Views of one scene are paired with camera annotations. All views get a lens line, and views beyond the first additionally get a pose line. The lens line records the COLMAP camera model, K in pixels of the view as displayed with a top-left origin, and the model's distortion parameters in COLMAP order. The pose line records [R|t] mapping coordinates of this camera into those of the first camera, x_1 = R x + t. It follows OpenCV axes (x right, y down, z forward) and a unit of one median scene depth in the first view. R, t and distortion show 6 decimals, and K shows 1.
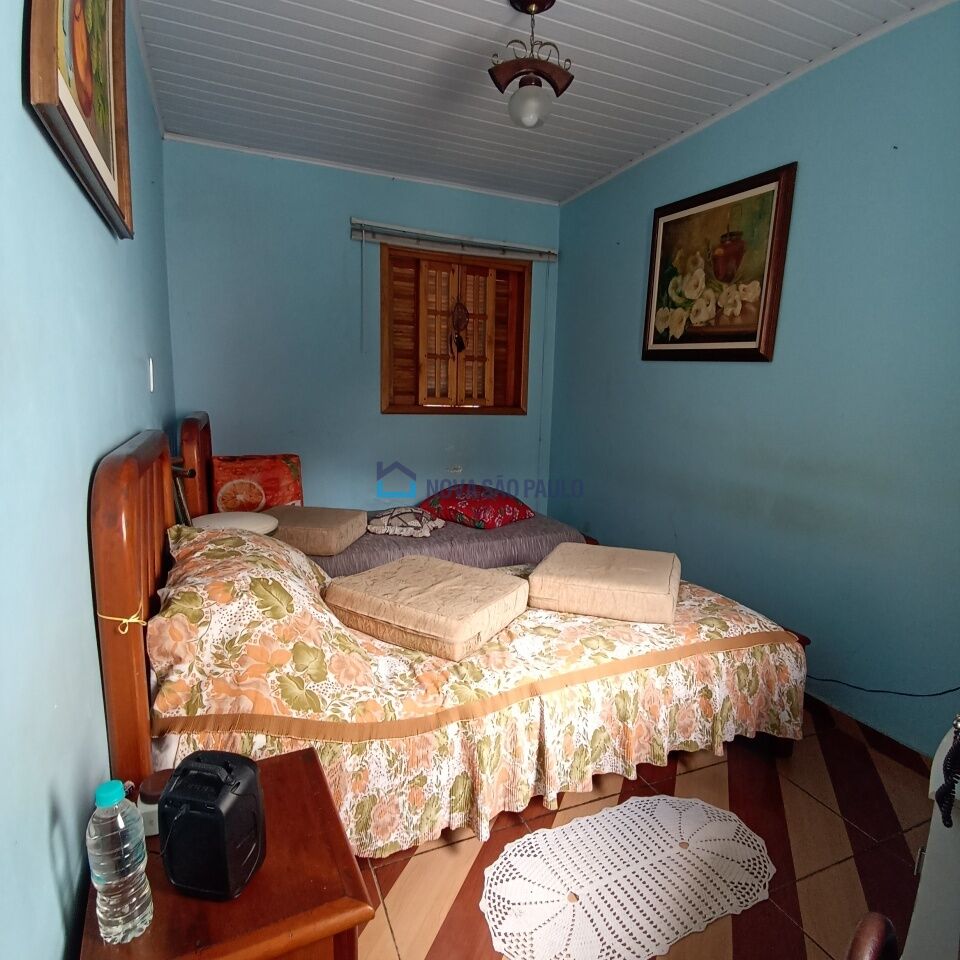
lens RADIAL K [[607.2, 0, 480.0], [0, 607.2, 480.0], [0, 0, 1]] dist [0.002356, 0.000988]
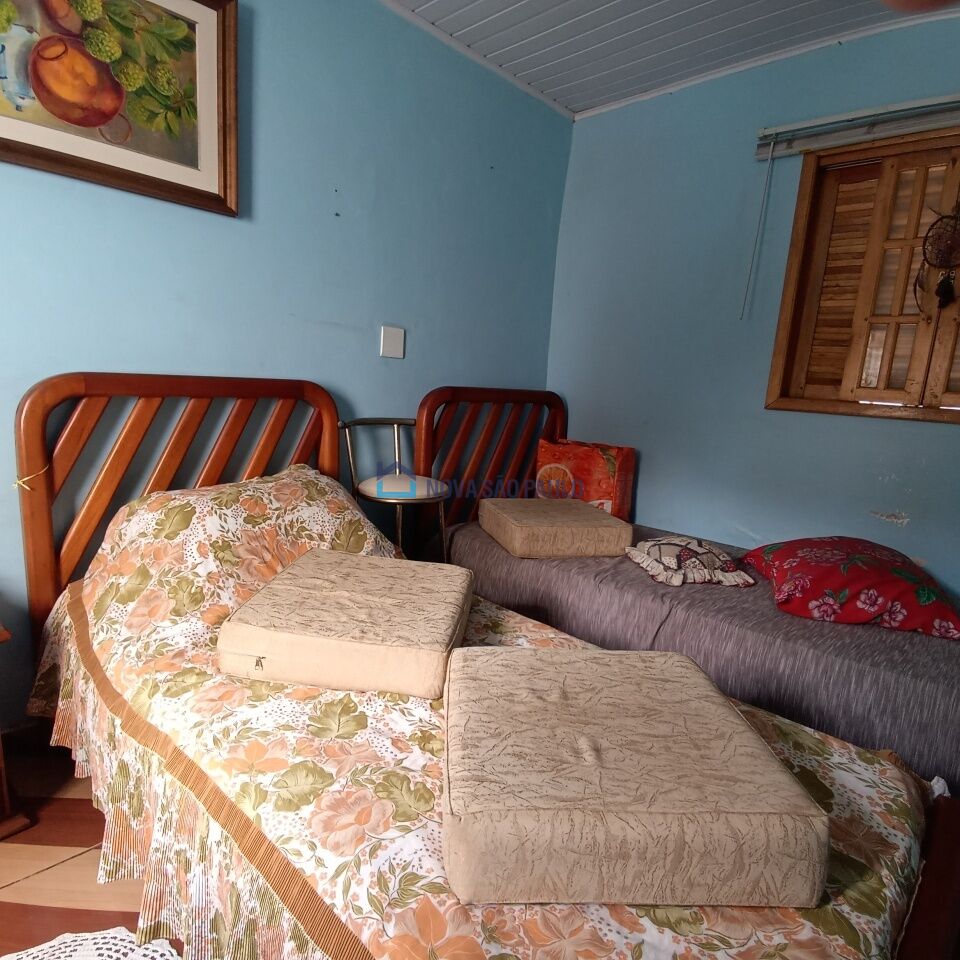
lens RADIAL K [[584.6, 0, 474.5], [0, 584.6, 486.3], [0, 0, 1]] dist [0.000292, -0.004840]
pose [[0.368426, 0.165903, -0.914734, 0.868005], [-0.186937, 0.977071, 0.101916, -0.078728], [0.910668, 0.133449, 0.390992, 1.180917]]
